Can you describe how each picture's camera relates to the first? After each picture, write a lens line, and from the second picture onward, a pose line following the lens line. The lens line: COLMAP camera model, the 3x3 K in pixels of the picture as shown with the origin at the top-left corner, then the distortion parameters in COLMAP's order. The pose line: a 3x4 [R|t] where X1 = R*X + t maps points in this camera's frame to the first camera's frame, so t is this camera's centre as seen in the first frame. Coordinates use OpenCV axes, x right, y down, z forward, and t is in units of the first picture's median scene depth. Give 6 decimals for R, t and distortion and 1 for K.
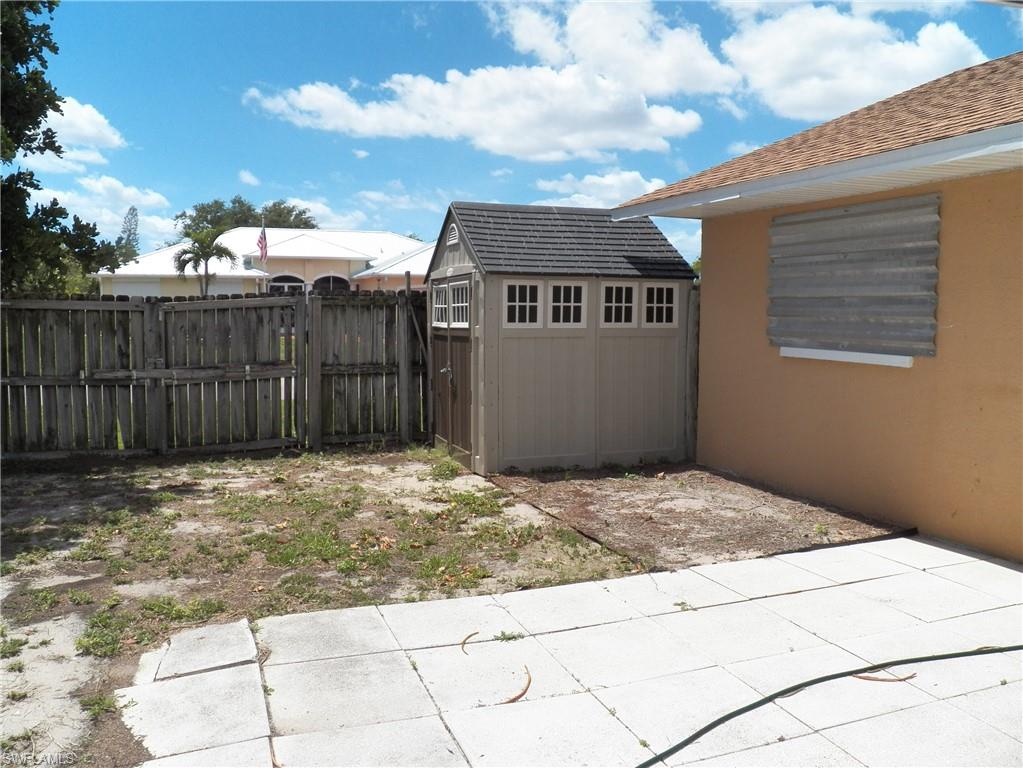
lens RADIAL K [[840.9, 0, 510.0], [0, 840.9, 380.9], [0, 0, 1]] dist [-0.135480, 0.089220]
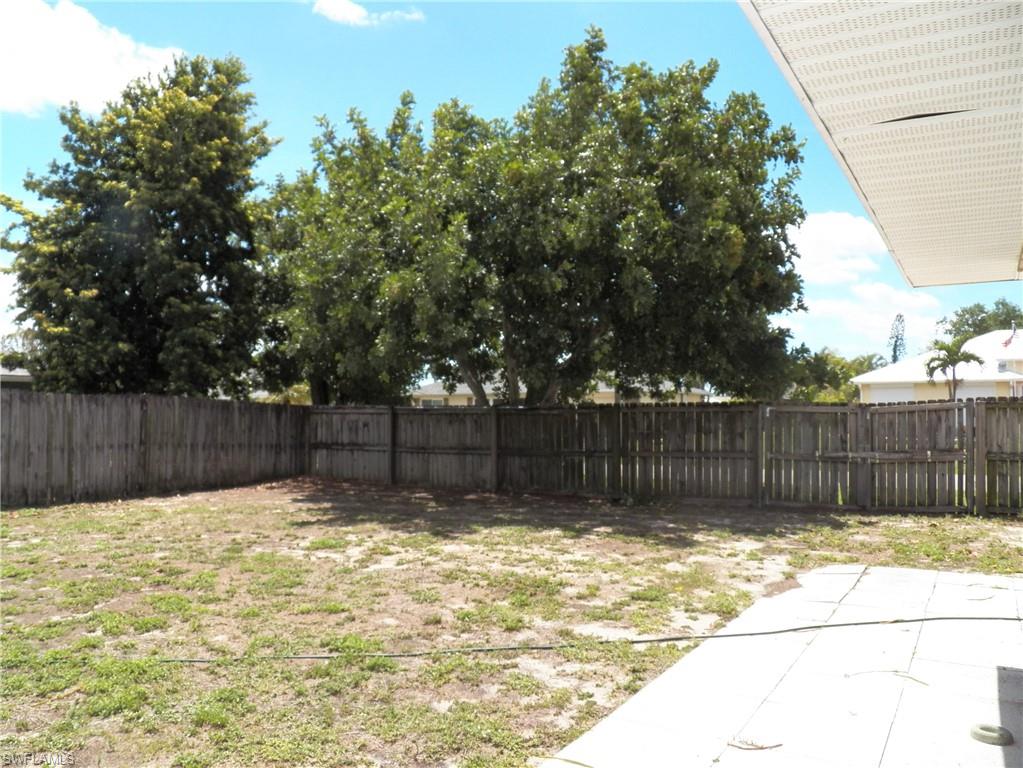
lens RADIAL K [[840.9, 0, 507.1], [0, 840.9, 386.7], [0, 0, 1]] dist [-0.135480, 0.089220]
pose [[0.635758, -0.031313, -0.771253, 0.327220], [-0.059895, 0.994163, -0.089736, 0.043304], [0.769561, 0.103244, 0.630172, -0.473820]]
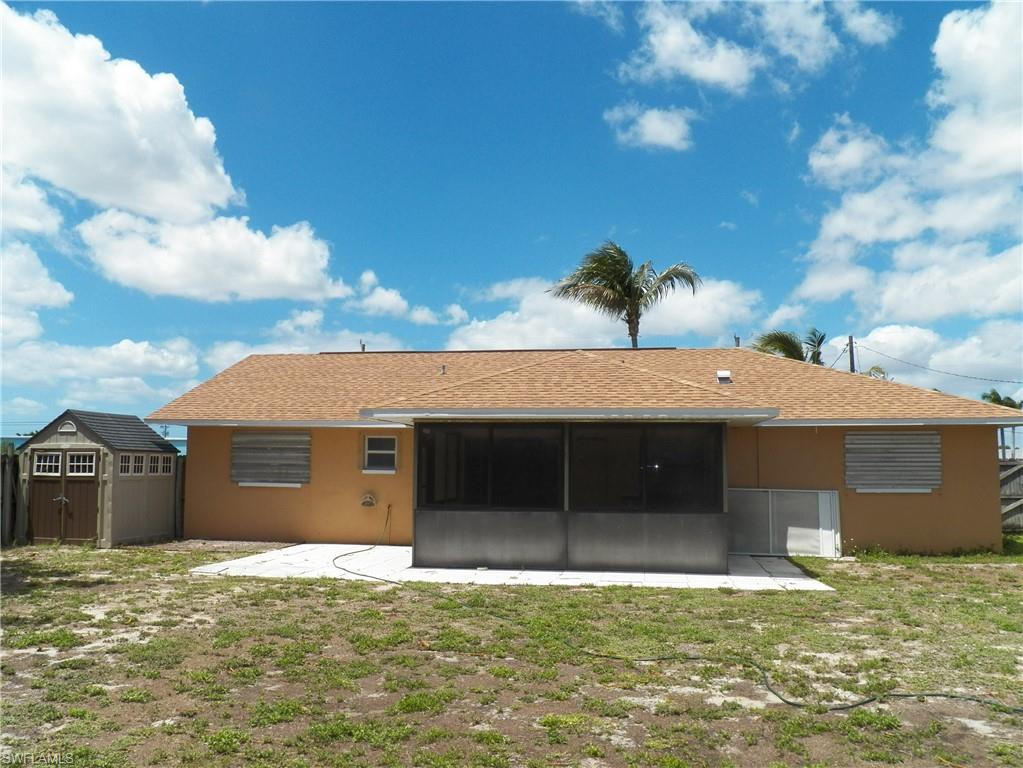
lens RADIAL K [[840.9, 0, 511.4], [0, 840.9, 384.9], [0, 0, 1]] dist [-0.135480, 0.089220]
pose [[0.503517, 0.084521, 0.859841, -1.216417], [0.069646, 0.987994, -0.137902, 0.060055], [-0.861173, 0.129321, 0.491586, -0.834549]]
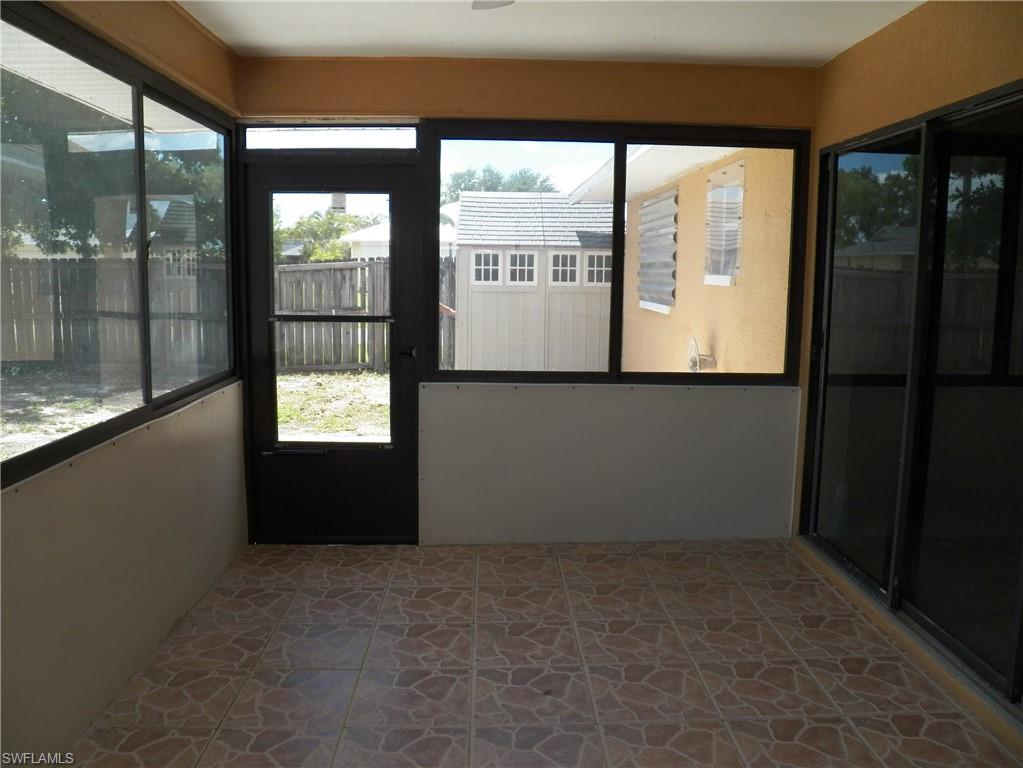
lens RADIAL K [[840.9, 0, 511.9], [0, 840.9, 374.9], [0, 0, 1]] dist [-0.135480, 0.089220]
pose [[0.948217, 0.045148, -0.314398, 0.469043], [-0.033600, 0.998550, 0.042054, 0.024379], [0.315840, -0.029313, 0.948359, -0.288040]]
